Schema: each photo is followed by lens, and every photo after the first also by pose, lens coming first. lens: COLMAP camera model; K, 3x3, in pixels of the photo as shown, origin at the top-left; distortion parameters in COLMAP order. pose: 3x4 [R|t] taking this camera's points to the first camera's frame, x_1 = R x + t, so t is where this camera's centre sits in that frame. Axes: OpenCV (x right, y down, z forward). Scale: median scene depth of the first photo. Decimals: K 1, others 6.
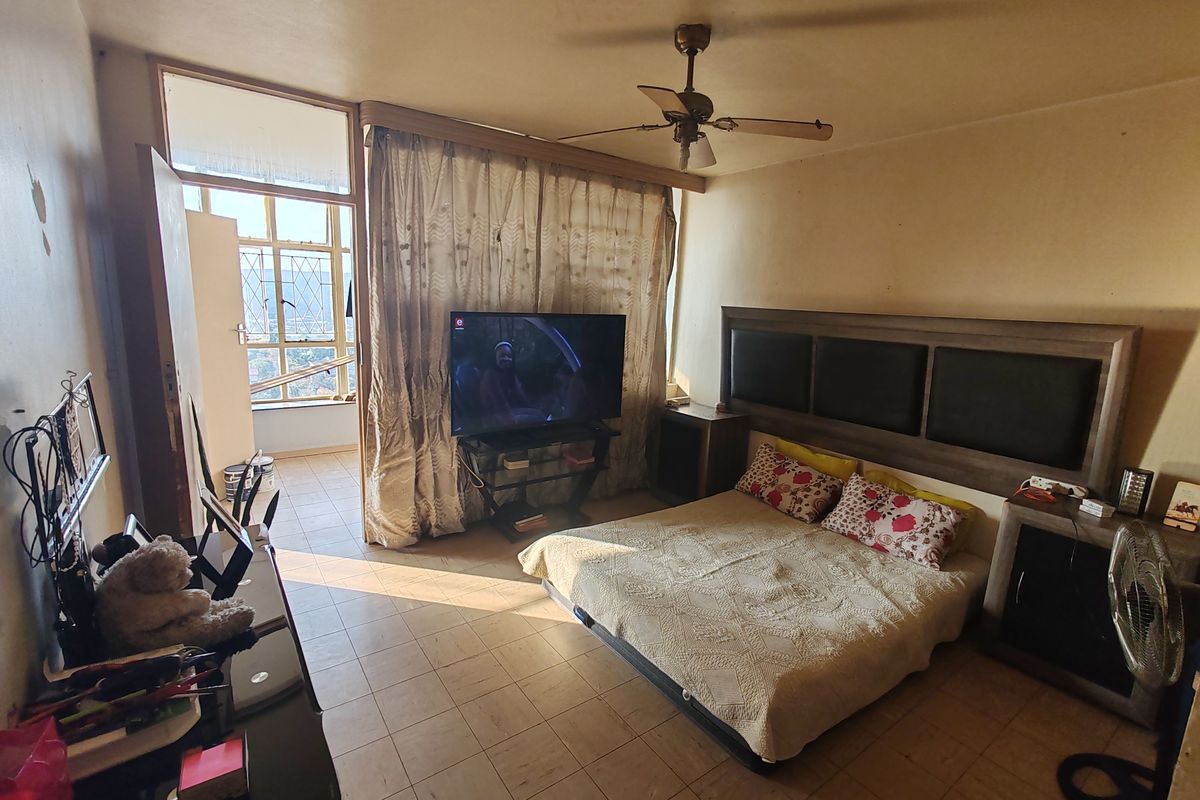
lens RADIAL K [[541.7, 0, 600.6], [0, 541.7, 398.7], [0, 0, 1]] dist [-0.000946, -0.000010]
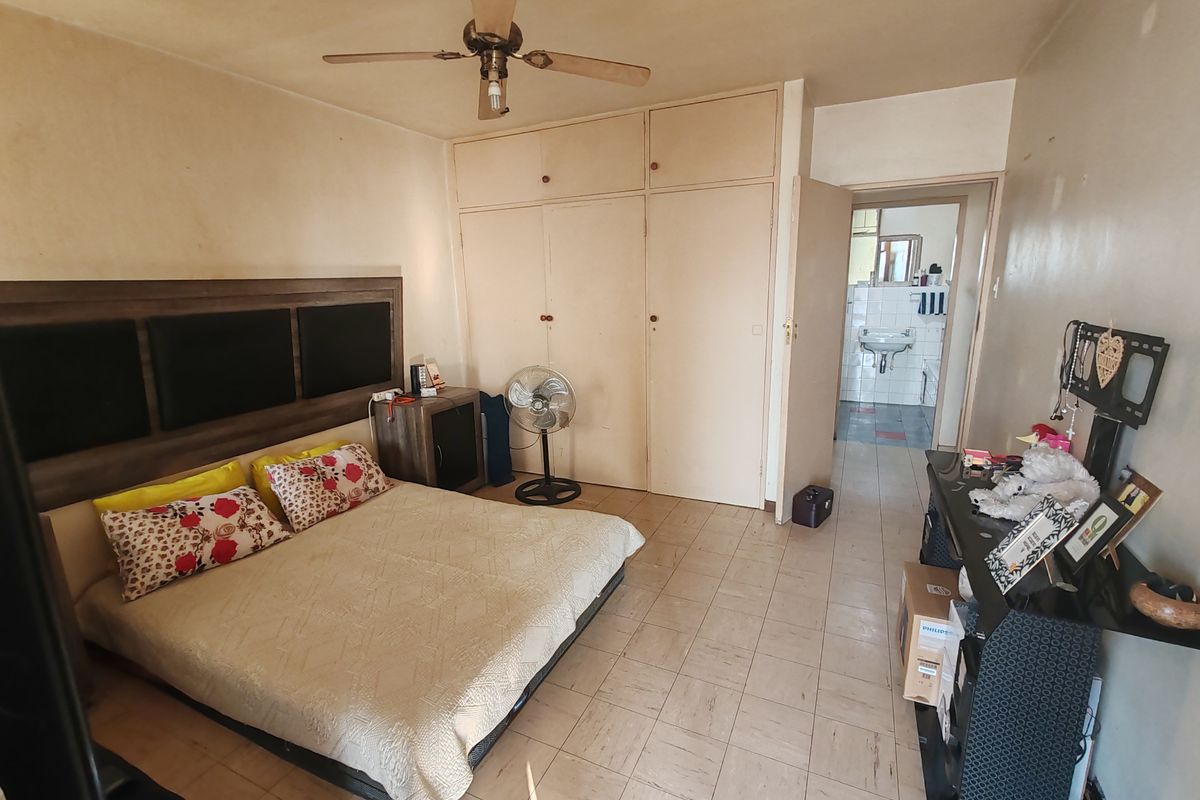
lens RADIAL K [[541.7, 0, 598.4], [0, 541.7, 397.9], [0, 0, 1]] dist [-0.000946, -0.000010]
pose [[-0.473108, -0.218768, 0.853410, -0.489861], [0.164466, 0.929719, 0.329505, -0.160027], [-0.865517, 0.296249, -0.403878, 0.857519]]
